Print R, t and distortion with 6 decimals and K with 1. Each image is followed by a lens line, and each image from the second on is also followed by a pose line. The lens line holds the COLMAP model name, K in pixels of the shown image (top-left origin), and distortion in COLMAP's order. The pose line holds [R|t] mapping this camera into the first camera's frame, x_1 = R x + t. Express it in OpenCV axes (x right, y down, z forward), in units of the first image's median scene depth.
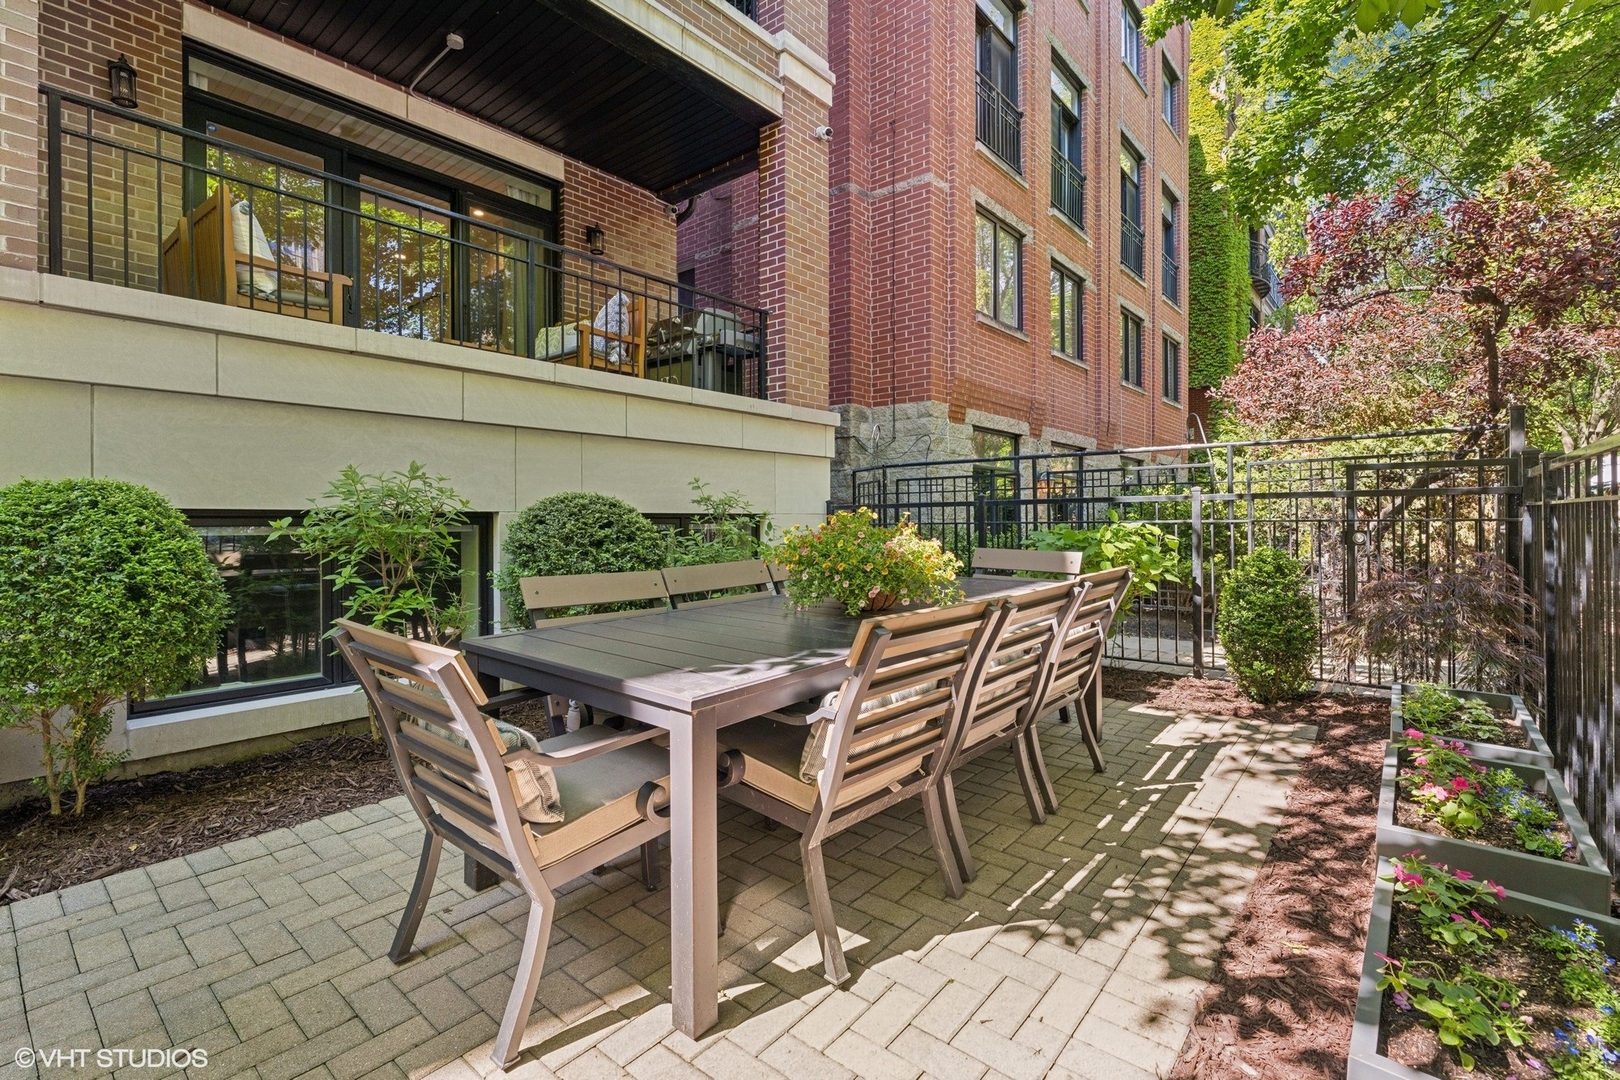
lens RADIAL K [[754.5, 0, 808.4], [0, 754.5, 529.1], [0, 0, 1]] dist [0.001408, -0.001171]
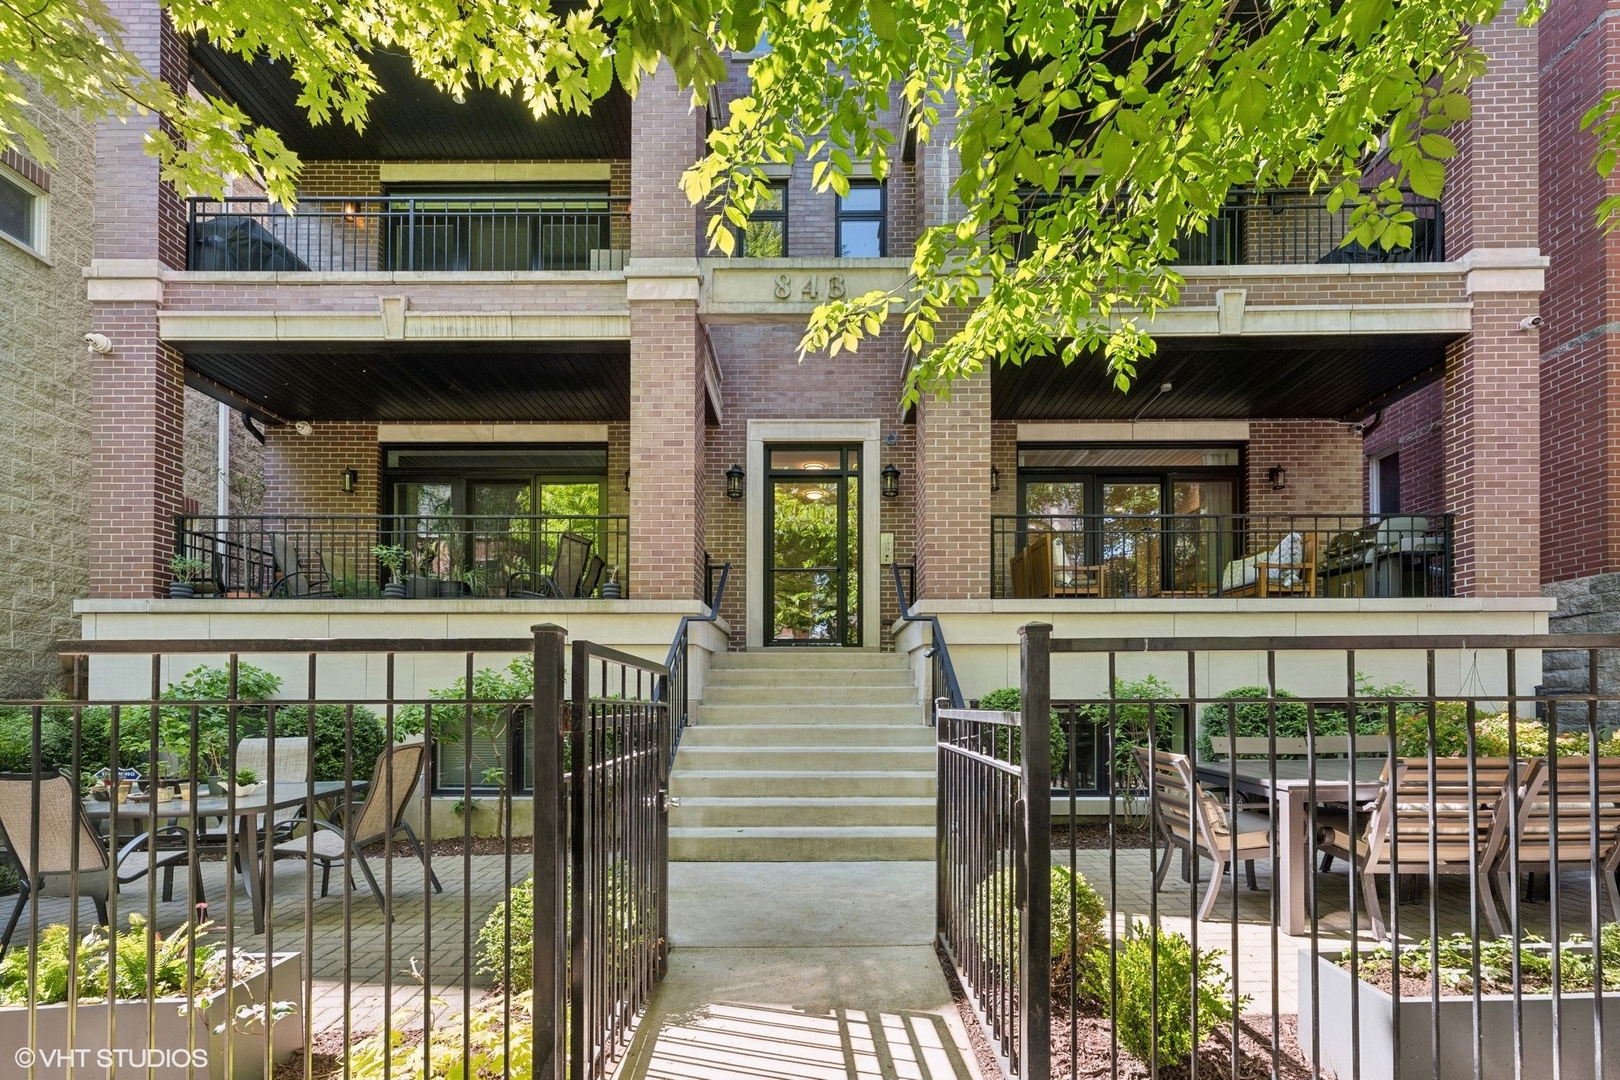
lens RADIAL K [[754.5, 0, 796.8], [0, 754.5, 690.2], [0, 0, 1]] dist [0.001408, -0.001171]
pose [[0.644256, -0.010457, -0.764739, 0.192806], [-0.010774, 0.999683, -0.022746, 0.001351], [0.764734, 0.022894, 0.643939, -0.491389]]
